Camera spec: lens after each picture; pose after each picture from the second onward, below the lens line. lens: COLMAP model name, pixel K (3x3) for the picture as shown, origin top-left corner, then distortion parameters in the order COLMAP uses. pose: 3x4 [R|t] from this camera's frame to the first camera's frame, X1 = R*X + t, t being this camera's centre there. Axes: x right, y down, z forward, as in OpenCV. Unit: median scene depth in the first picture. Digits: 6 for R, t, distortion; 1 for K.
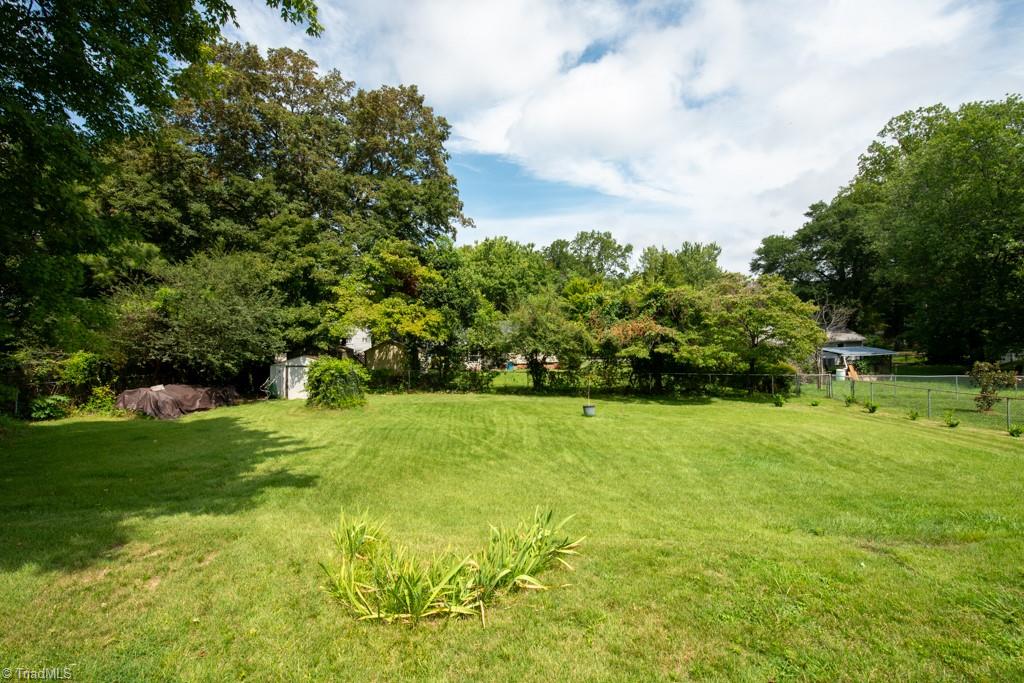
lens RADIAL K [[438.6, 0, 512.0], [0, 438.6, 341.5], [0, 0, 1]] dist [-0.013692, -0.000275]
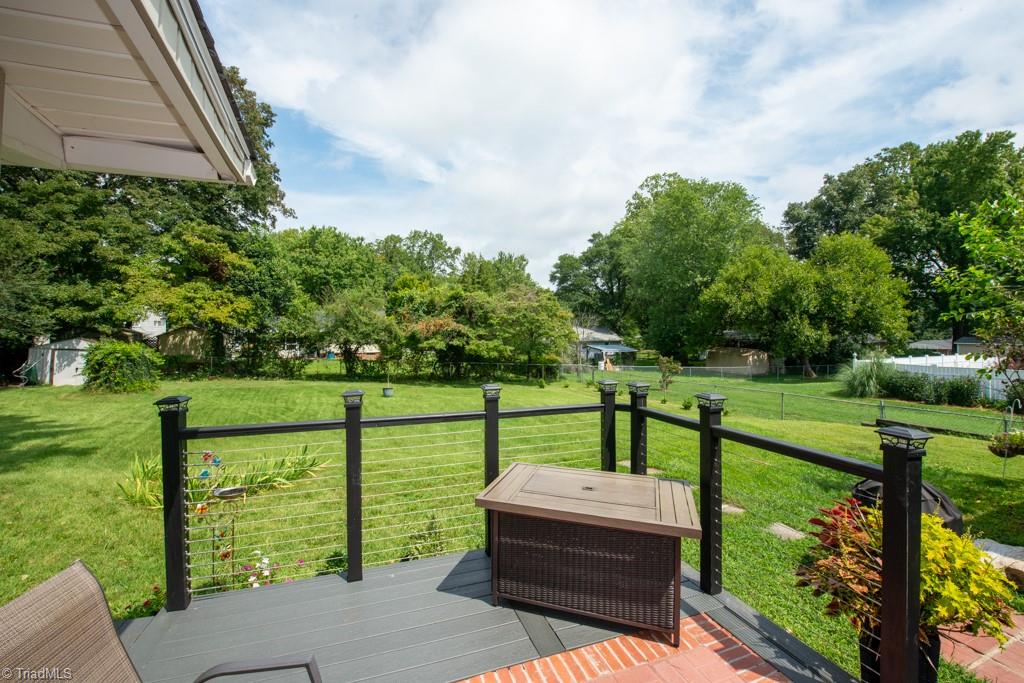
lens RADIAL K [[421.4, 0, 513.1], [0, 421.4, 326.5], [0, 0, 1]] dist [-0.020075, -0.000214]
pose [[0.925689, 0.041876, 0.375960, 0.038556], [-0.034634, 0.999062, -0.026003, -0.001003], [-0.376696, 0.011050, 0.926271, -0.127517]]
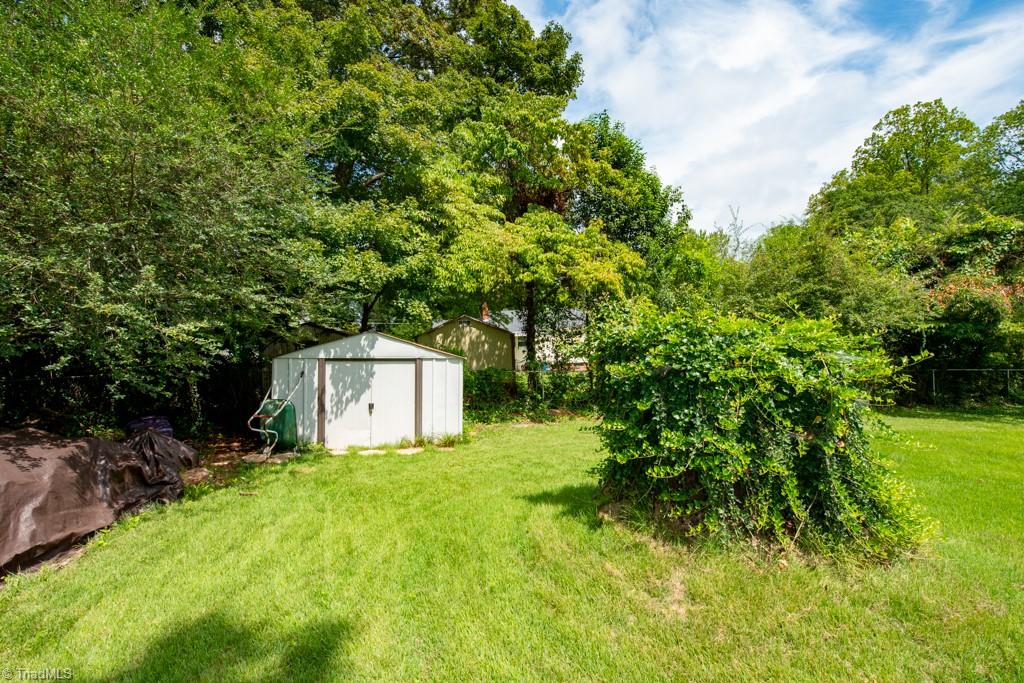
lens RADIAL K [[438.6, 0, 512.0], [0, 438.6, 341.5], [0, 0, 1]] dist [-0.013692, -0.000275]
pose [[0.978834, 0.004716, 0.204603, -0.378972], [-0.003092, 0.999961, -0.008257, 0.038079], [-0.204634, 0.007450, 0.978810, 0.529456]]
